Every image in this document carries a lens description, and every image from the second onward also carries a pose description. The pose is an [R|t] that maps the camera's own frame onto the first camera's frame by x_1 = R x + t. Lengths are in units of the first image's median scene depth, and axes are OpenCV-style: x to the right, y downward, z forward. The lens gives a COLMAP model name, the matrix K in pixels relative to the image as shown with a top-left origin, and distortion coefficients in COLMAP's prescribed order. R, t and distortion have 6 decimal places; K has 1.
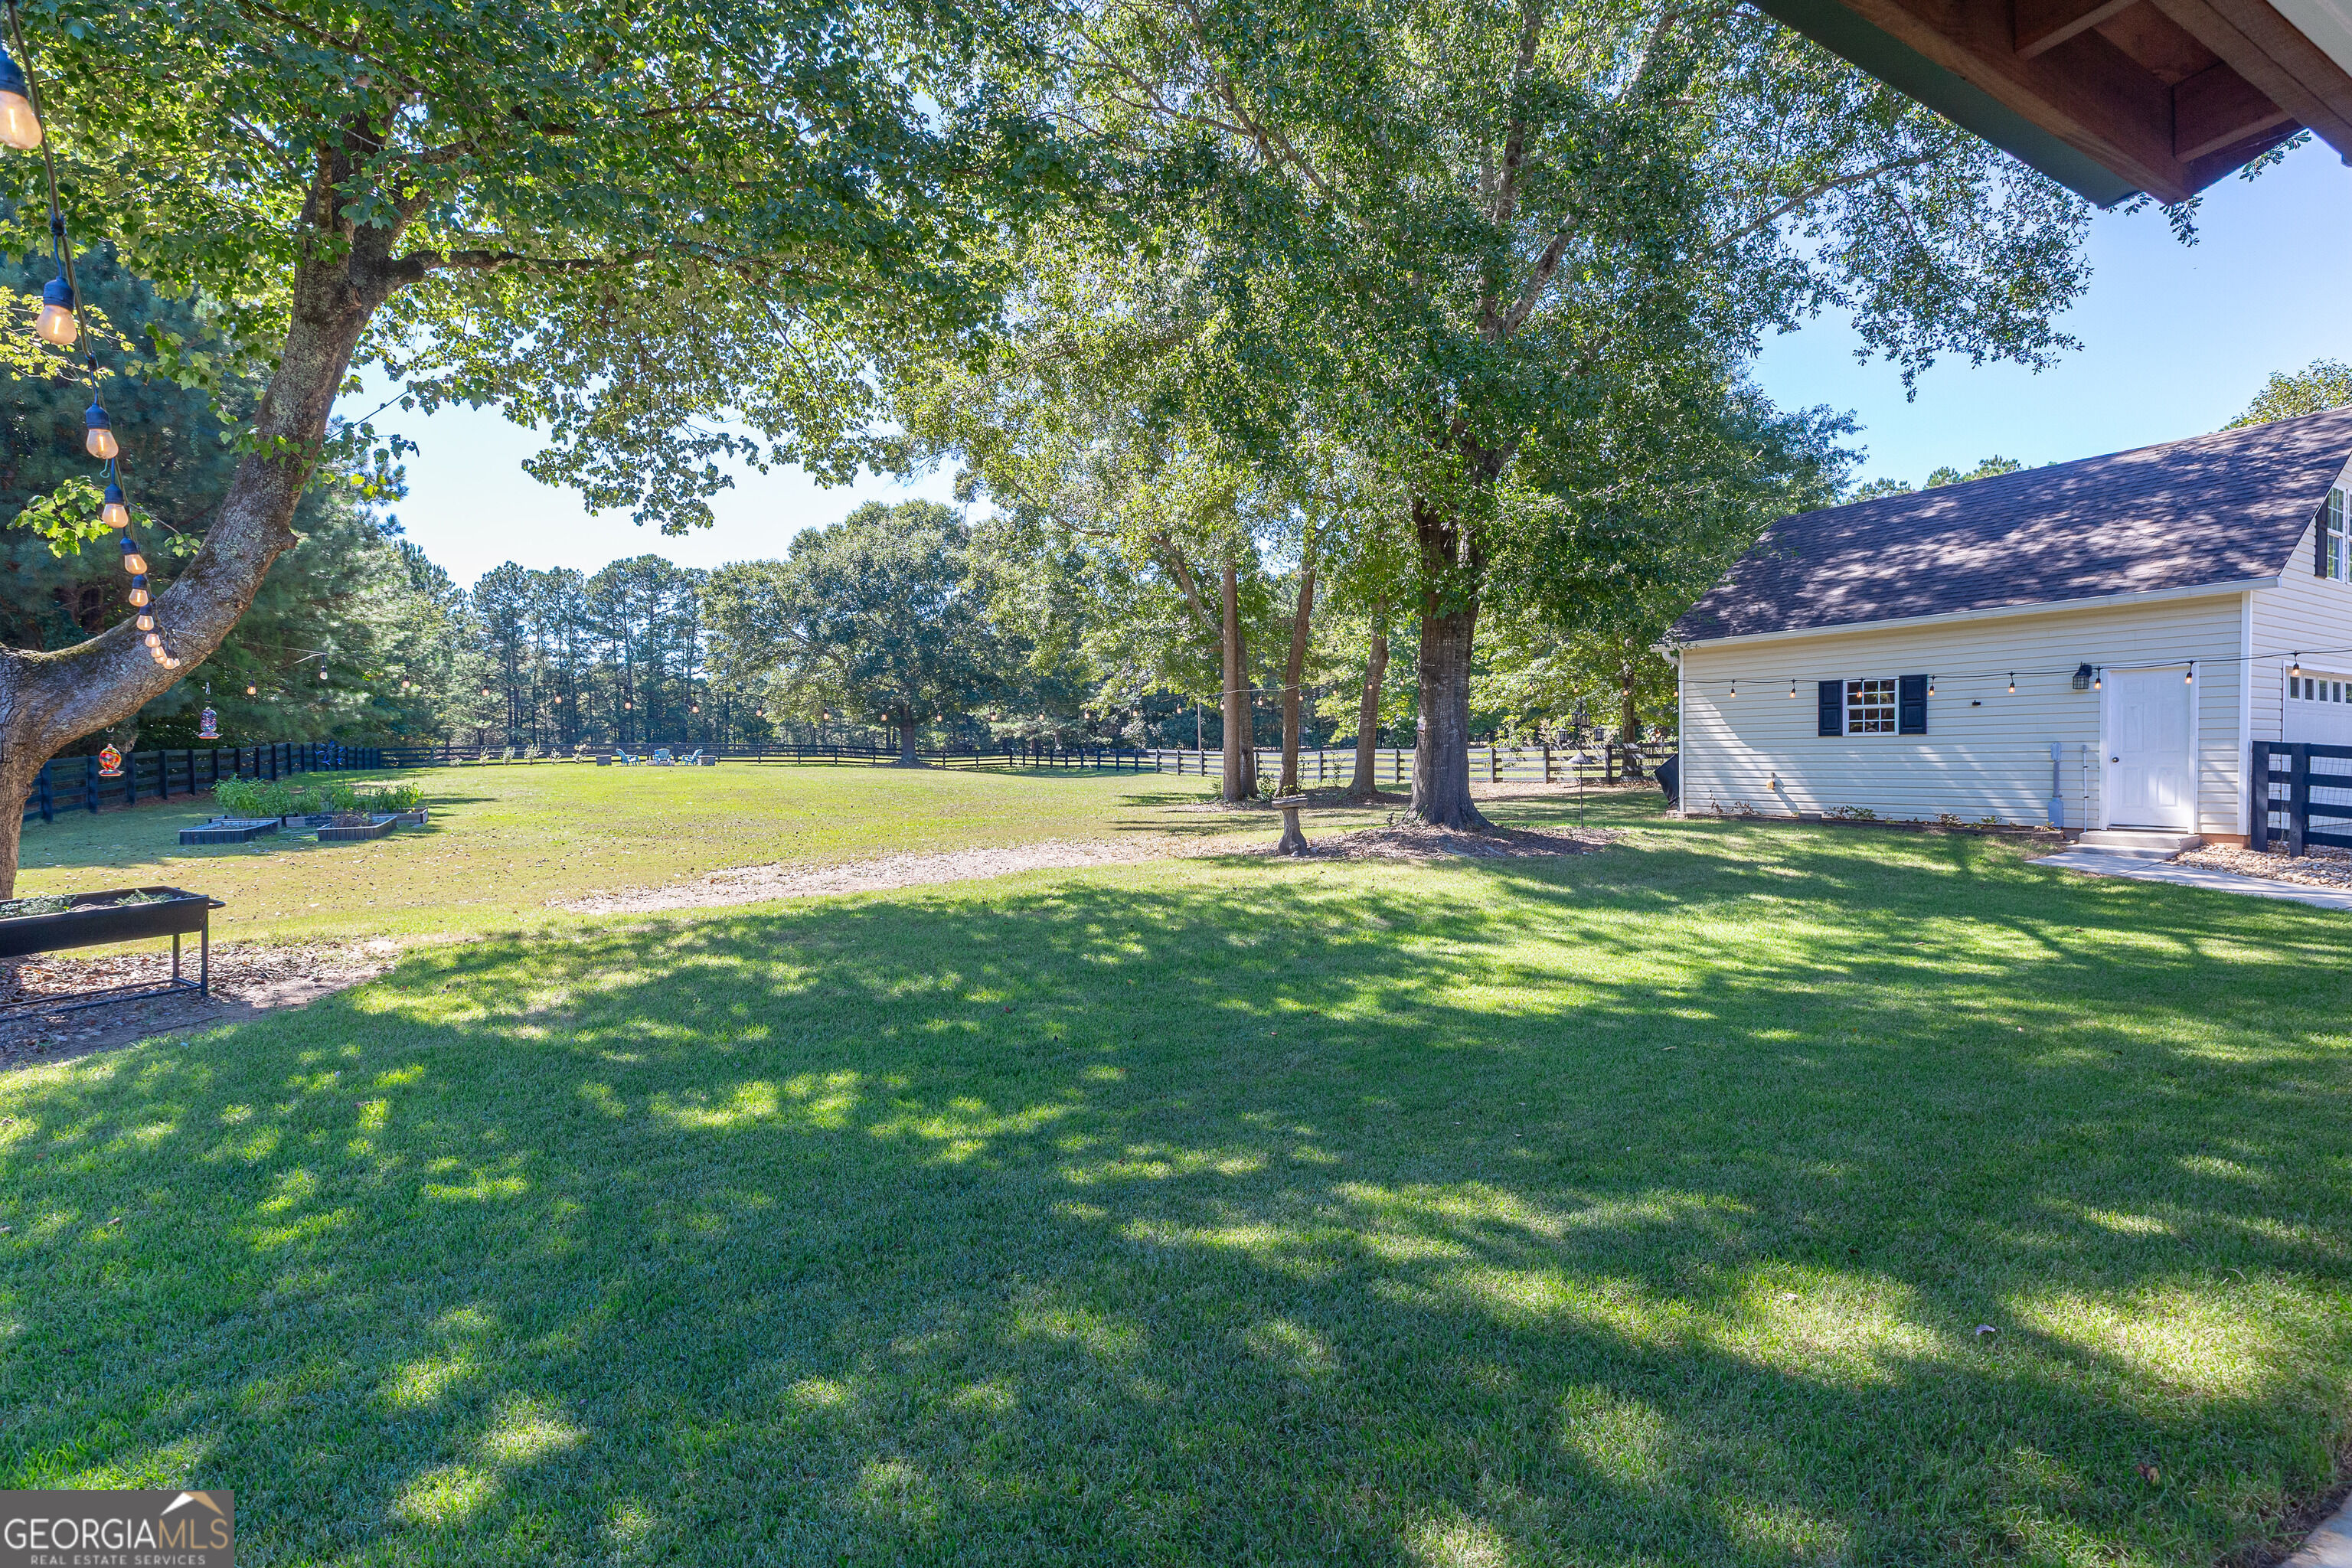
lens RADIAL K [[1052.3, 0, 1173.2], [0, 1052.3, 769.3], [0, 0, 1]] dist [0.001821, -0.000392]
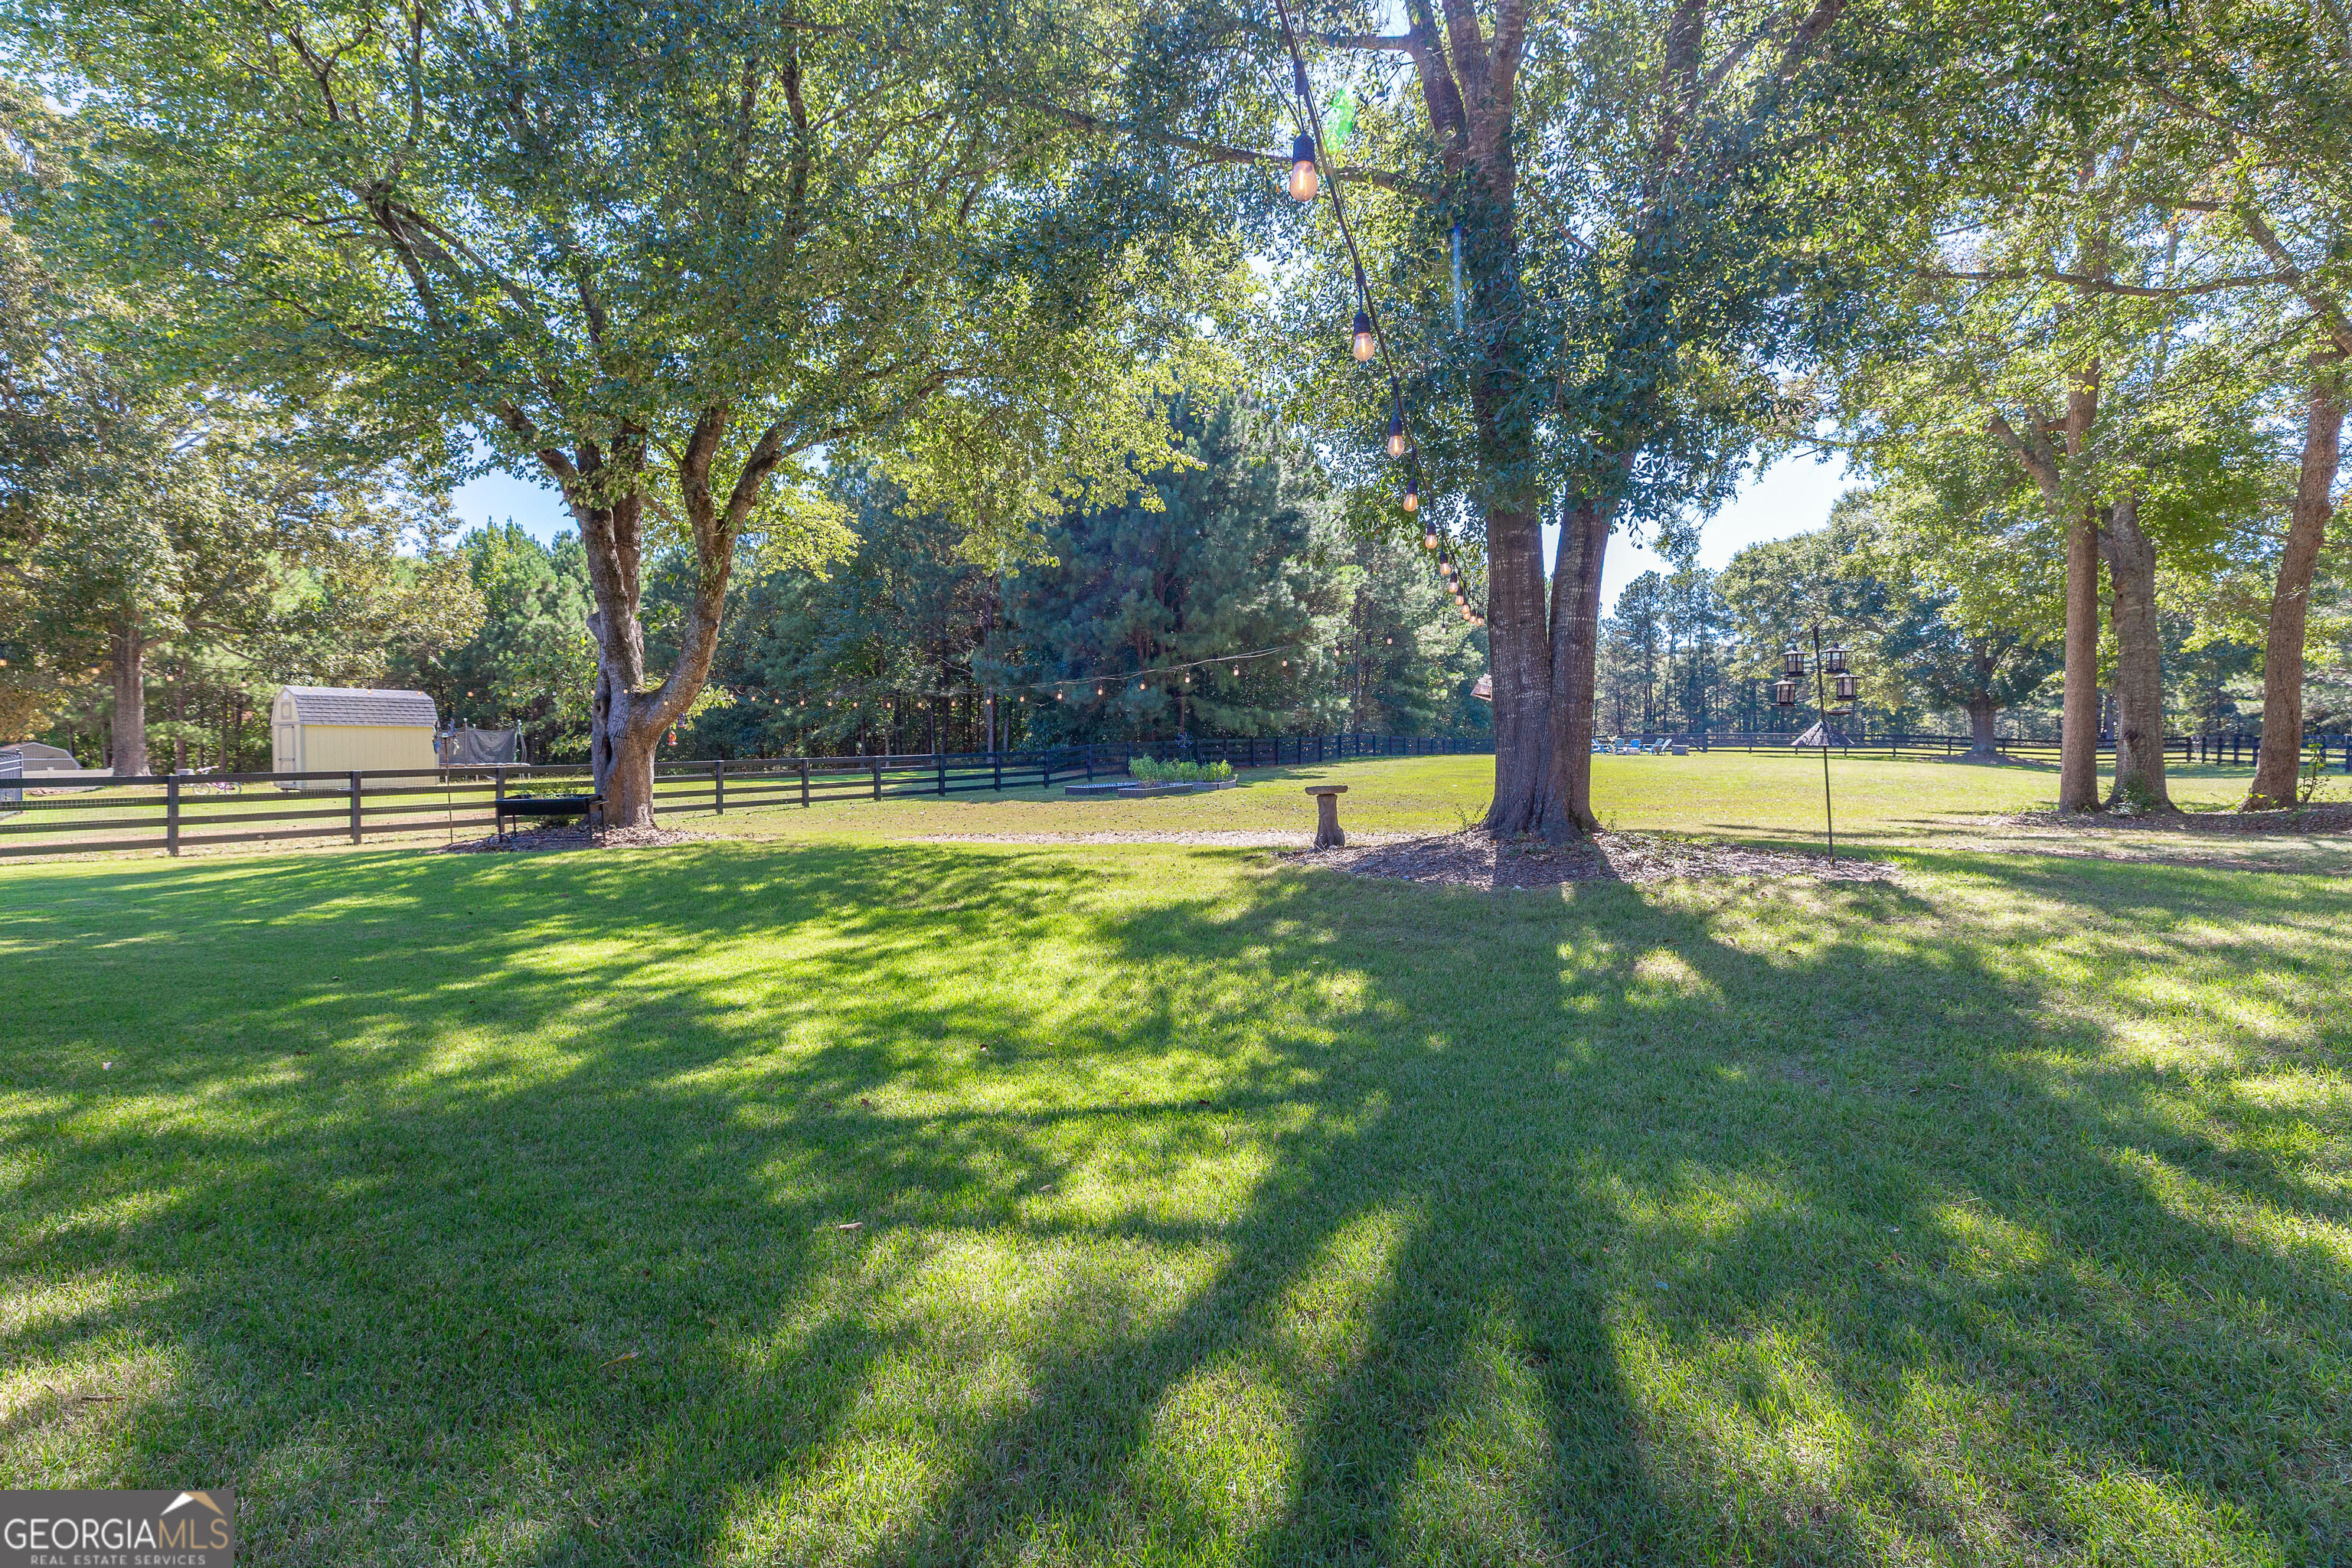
lens RADIAL K [[1052.3, 0, 1186.4], [0, 1052.3, 780.5], [0, 0, 1]] dist [0.001821, -0.000392]
pose [[0.484755, 0.027054, -0.874232, 0.777562], [-0.013051, 0.999634, 0.023698, 0.005092], [0.874553, -0.000078, 0.484931, 0.550647]]
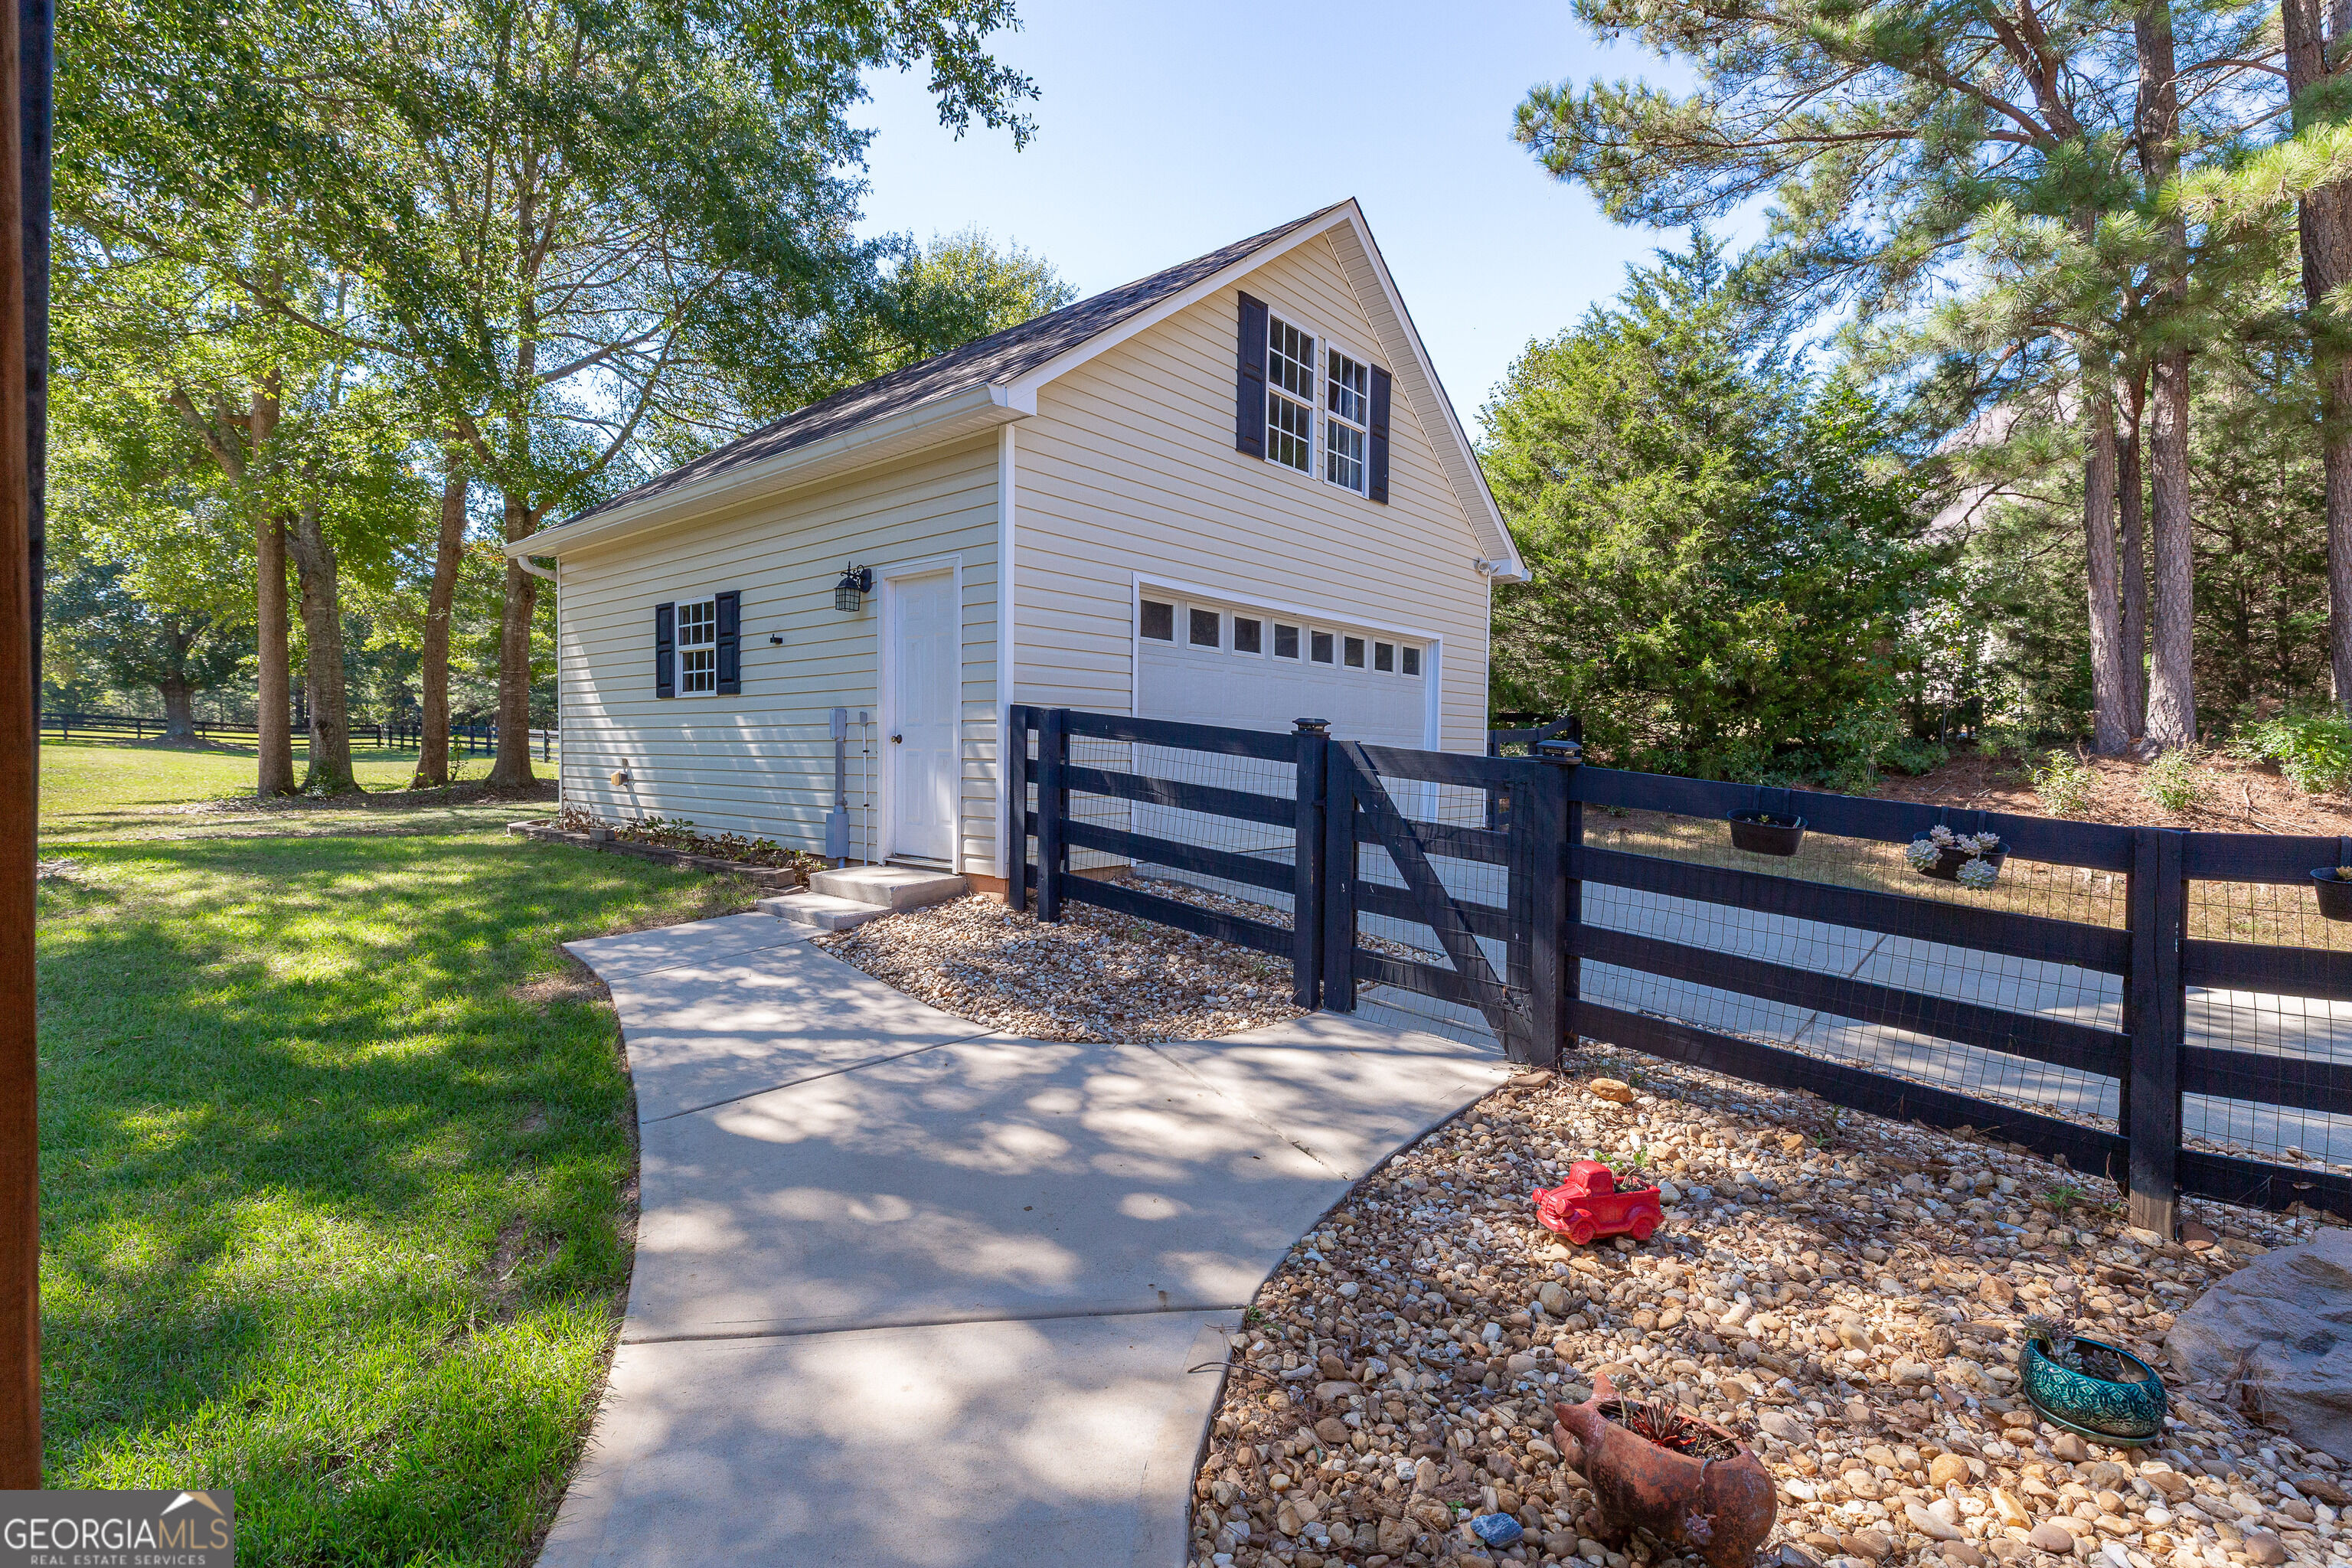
lens RADIAL K [[1052.3, 0, 1152.9], [0, 1052.3, 775.1], [0, 0, 1]] dist [0.001821, -0.000392]
pose [[0.946700, 0.004372, 0.322087, 0.842042], [-0.009568, 0.999848, 0.014549, 0.000695], [-0.321974, -0.016855, 0.946598, 0.425961]]
